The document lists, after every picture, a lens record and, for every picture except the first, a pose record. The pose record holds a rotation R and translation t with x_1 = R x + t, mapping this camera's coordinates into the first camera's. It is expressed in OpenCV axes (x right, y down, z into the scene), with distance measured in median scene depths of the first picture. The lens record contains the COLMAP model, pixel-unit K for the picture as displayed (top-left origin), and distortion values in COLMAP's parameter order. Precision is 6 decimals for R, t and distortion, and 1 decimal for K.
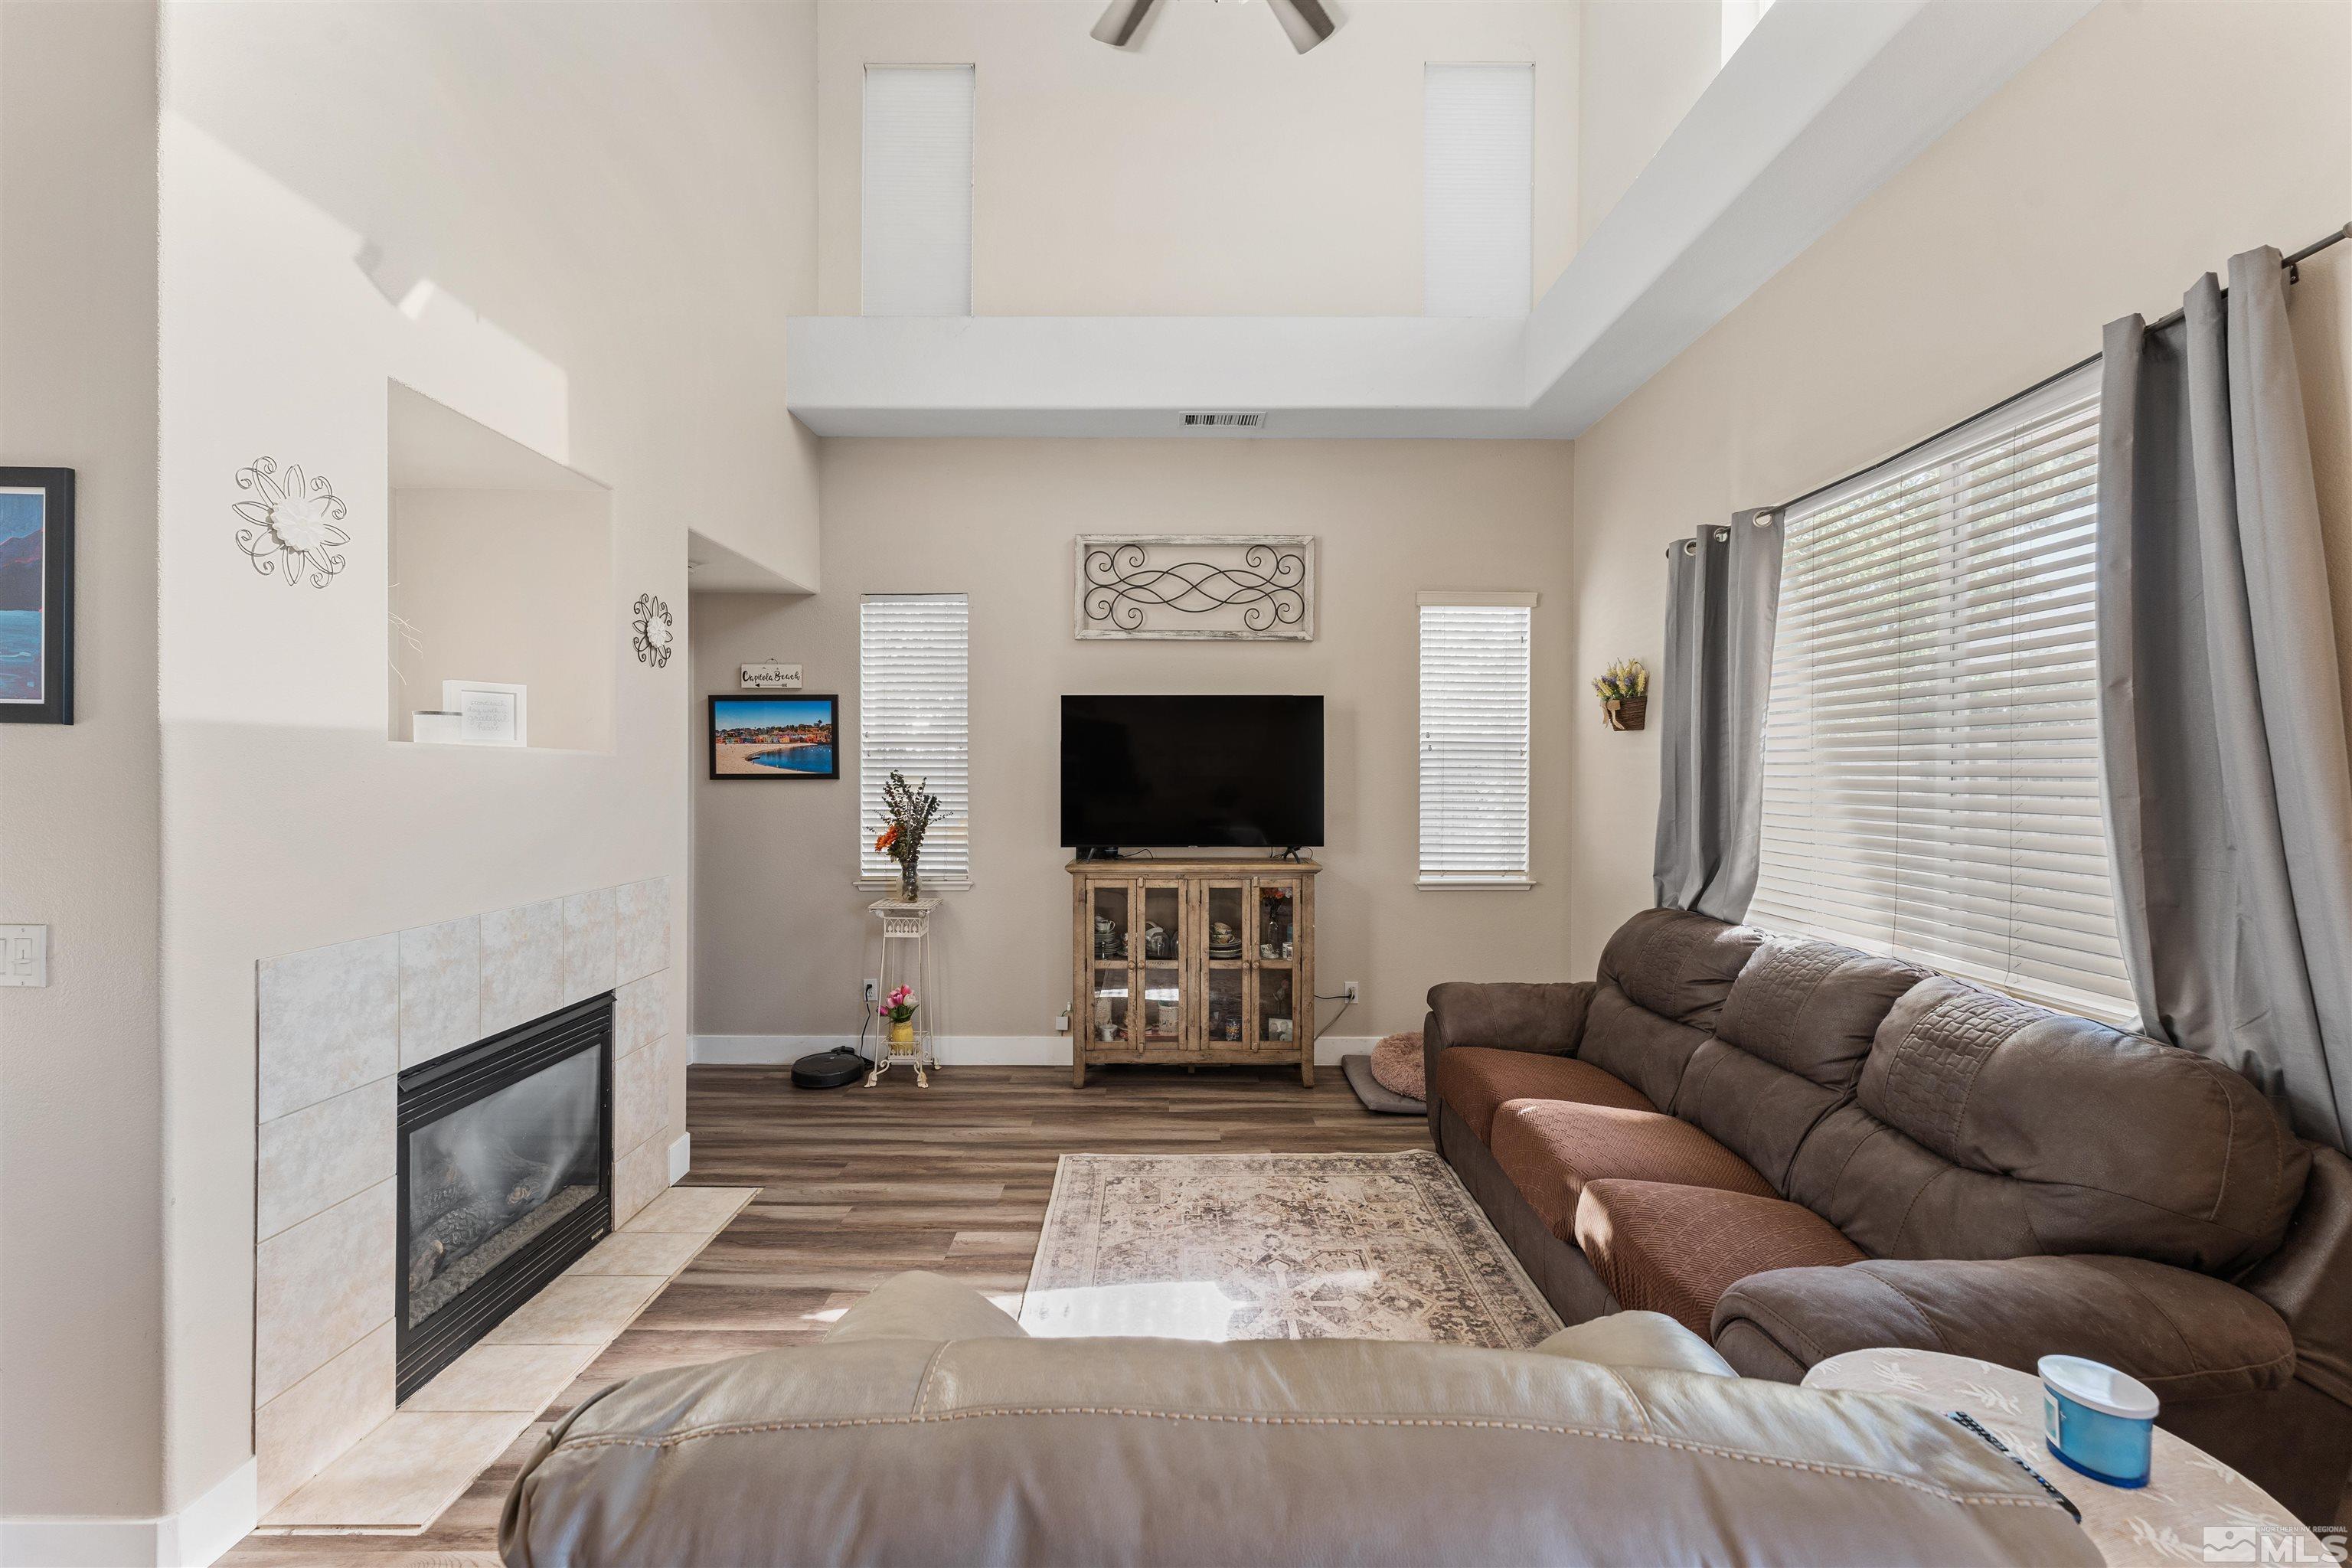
lens RADIAL K [[934.3, 0, 1175.0], [0, 934.3, 776.0], [0, 0, 1]] dist [-0.000472, -0.000154]
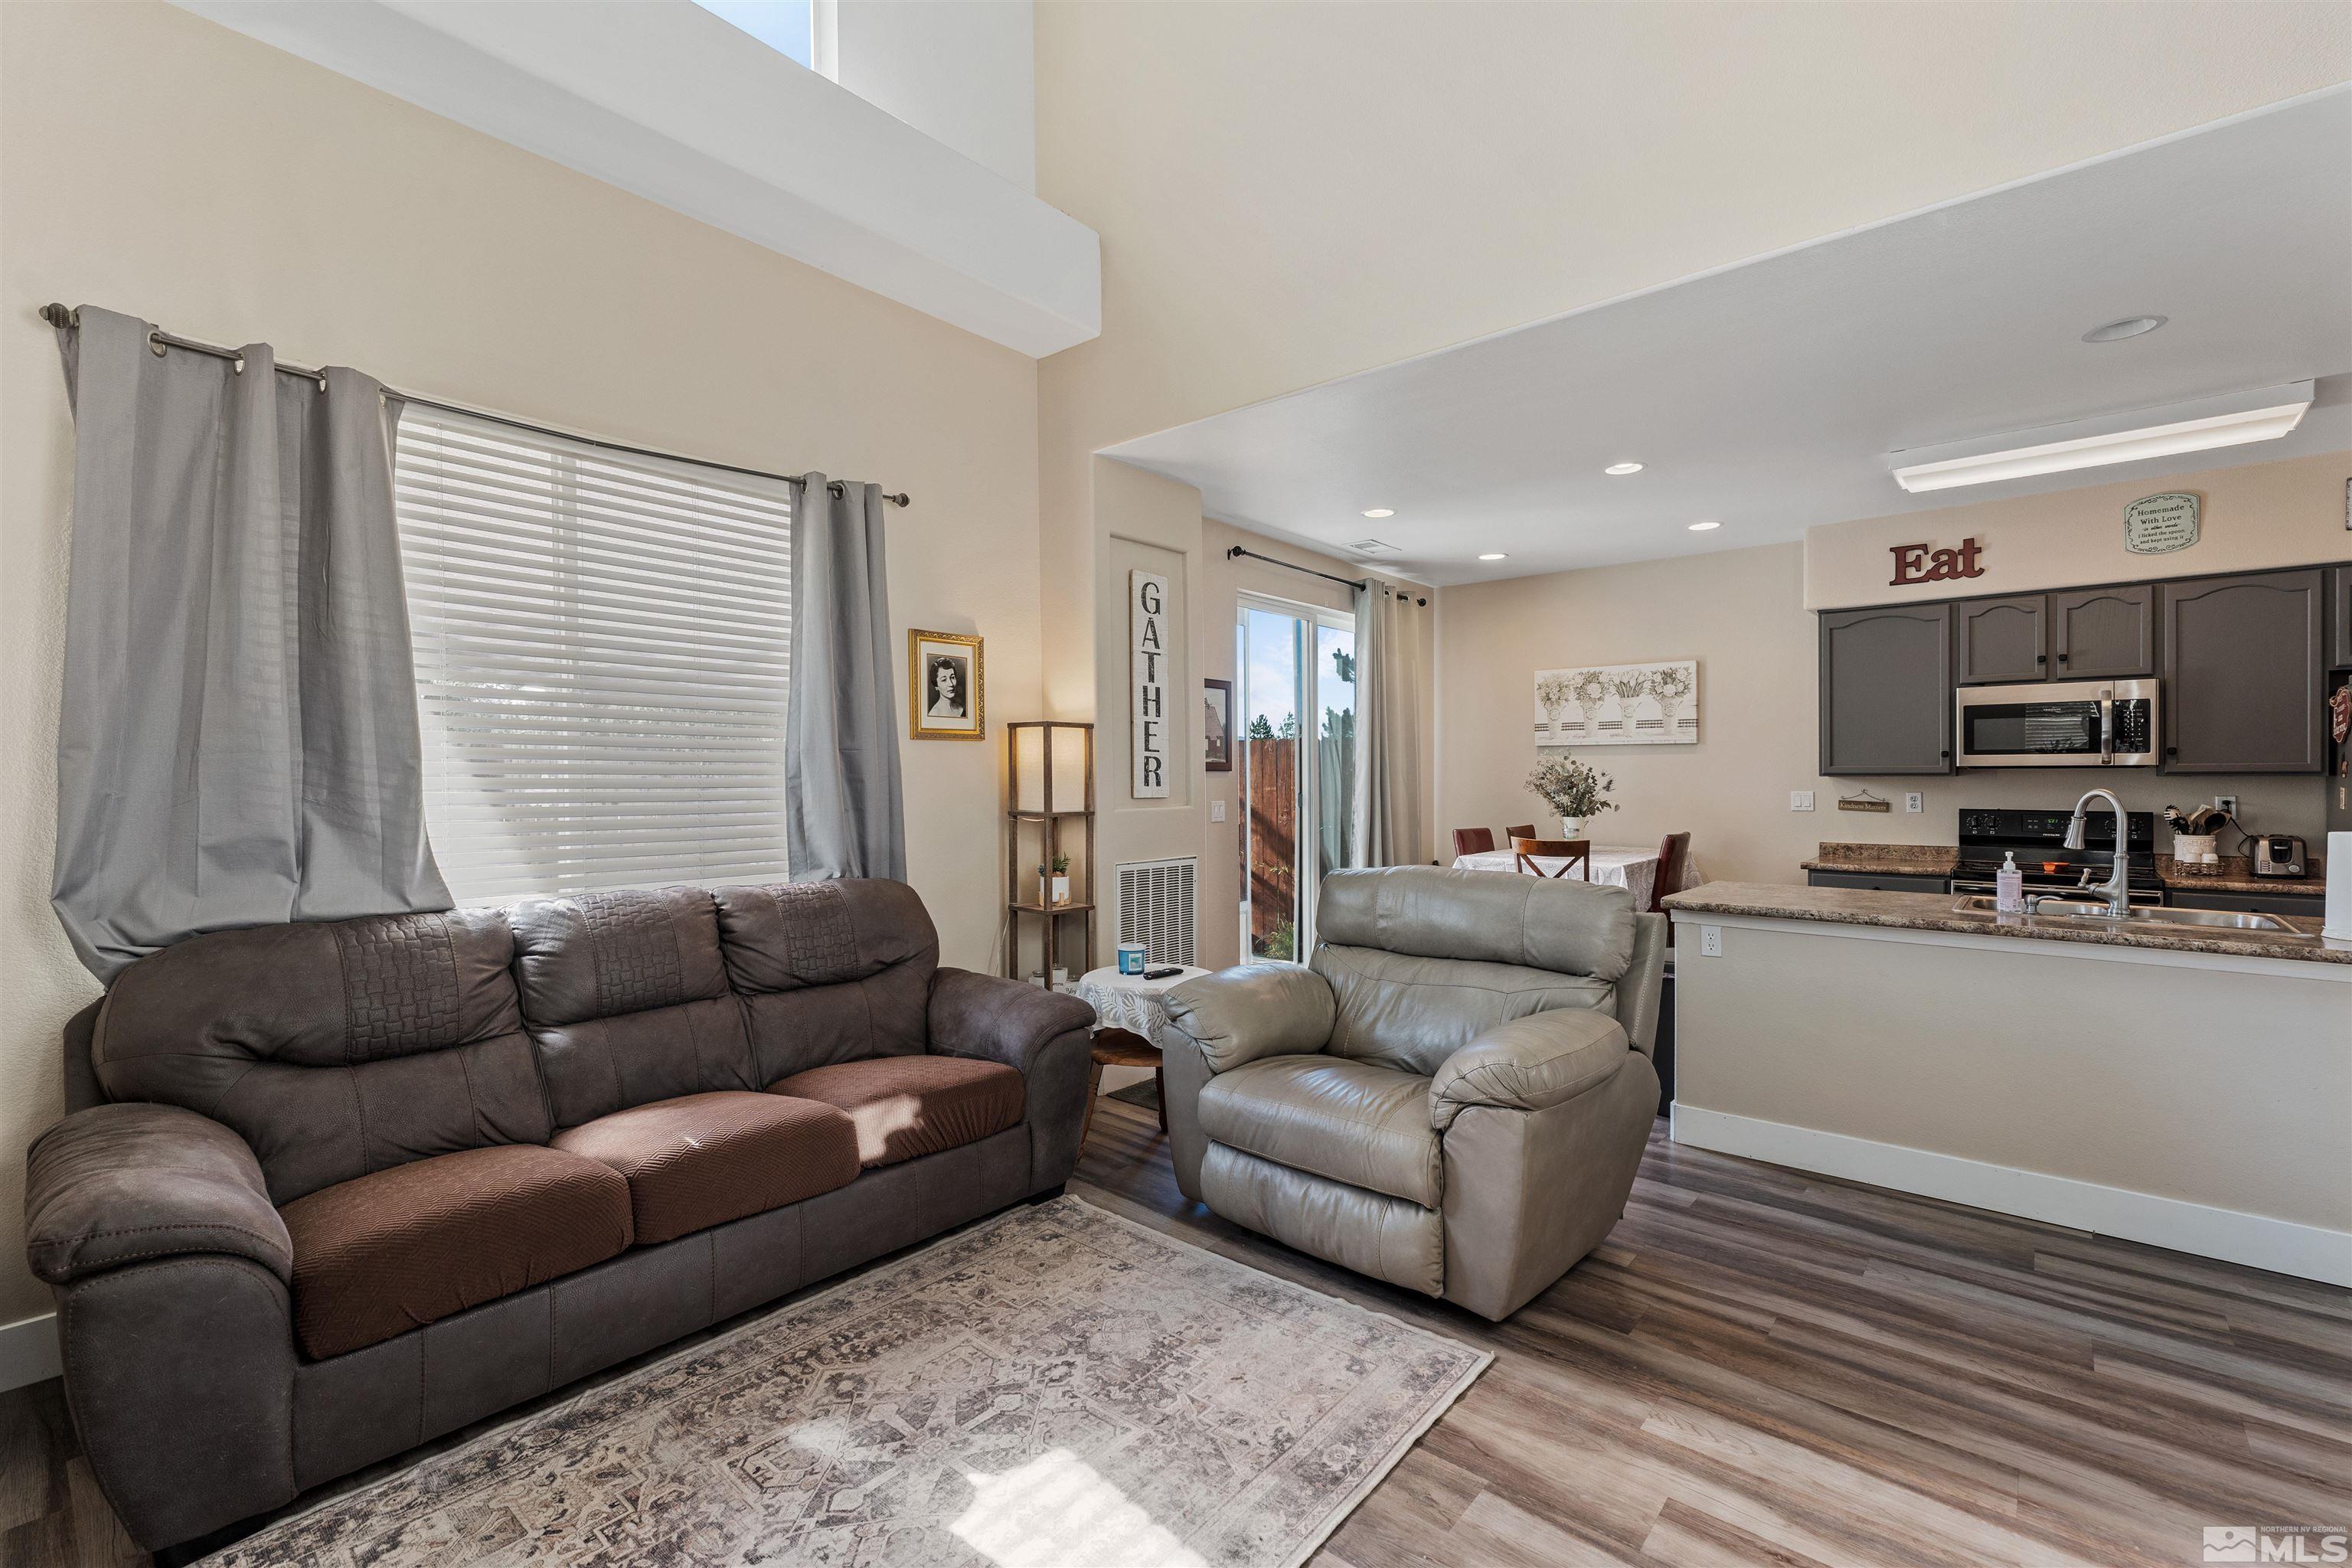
lens RADIAL K [[1036.4, 0, 1187.5], [0, 1036.4, 778.4], [0, 0, 1]] dist [0.000034, 0.000357]
pose [[-0.767476, -0.005114, 0.641057, -0.322067], [-0.001224, 0.999978, 0.006511, 0.027528], [-0.641077, 0.004213, -0.767465, 0.891089]]
